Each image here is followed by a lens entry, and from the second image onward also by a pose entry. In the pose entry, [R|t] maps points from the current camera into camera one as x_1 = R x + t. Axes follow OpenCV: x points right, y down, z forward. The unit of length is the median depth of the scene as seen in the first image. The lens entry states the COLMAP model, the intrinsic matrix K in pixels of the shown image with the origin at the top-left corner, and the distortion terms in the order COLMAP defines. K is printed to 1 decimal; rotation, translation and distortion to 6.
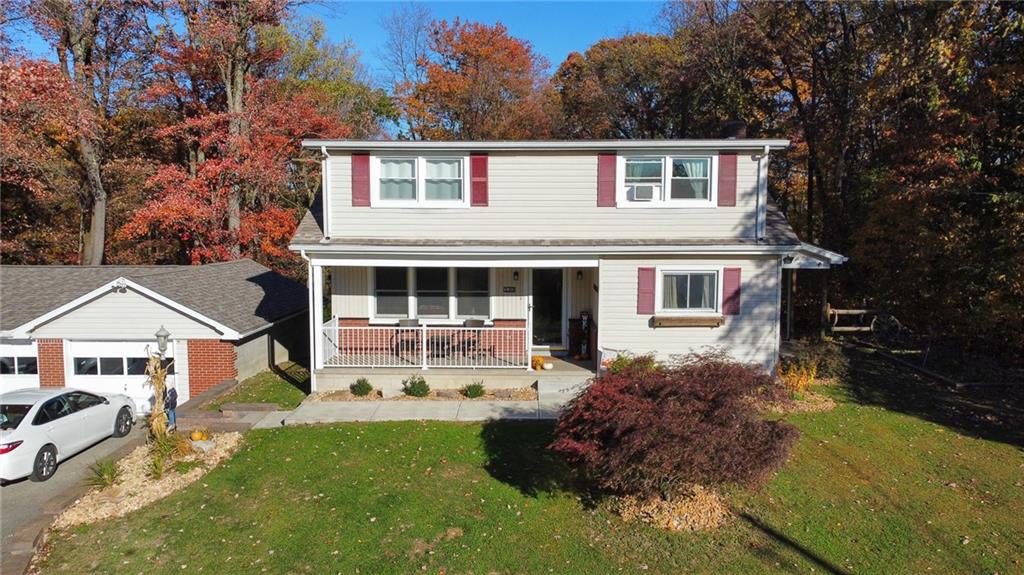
lens RADIAL K [[764.0, 0, 509.0], [0, 764.0, 290.6], [0, 0, 1]] dist [-0.000048, -0.002075]
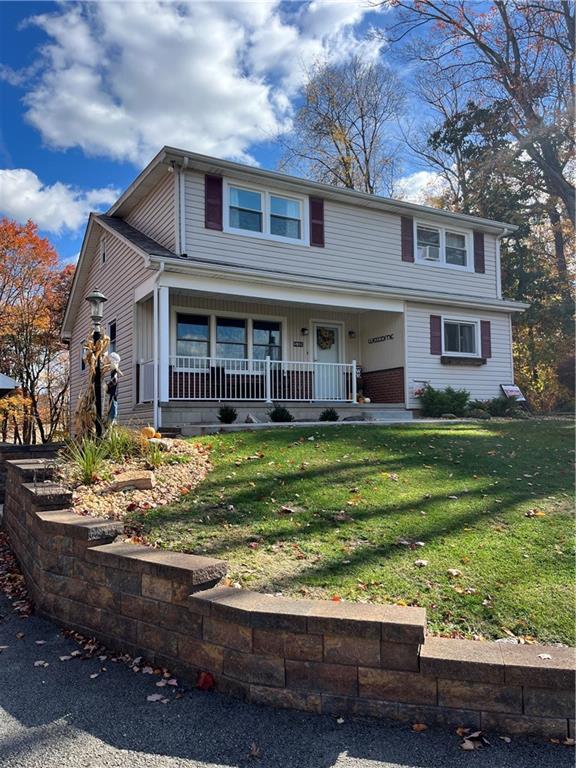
lens RADIAL K [[584.8, 0, 290.5], [0, 584.8, 383.3], [0, 0, 1]] dist [0.001328, -0.001727]
pose [[0.855182, 0.021466, 0.517883, -0.488300], [0.063263, 0.987350, -0.145392, 0.194120], [-0.514452, 0.157099, 0.843006, 0.357593]]
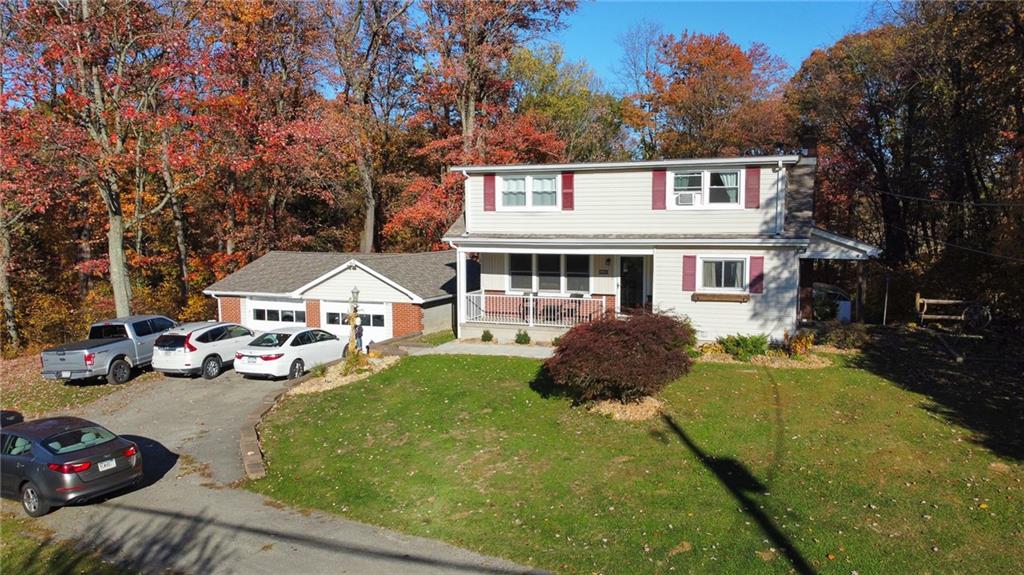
lens RADIAL K [[764.0, 0, 511.8], [0, 764.0, 284.9], [0, 0, 1]] dist [-0.000048, -0.002075]
pose [[0.937014, 0.024729, -0.348414, 0.352857], [-0.026984, 0.999635, -0.001619, 0.030876], [0.348247, 0.010919, 0.937339, -0.339450]]
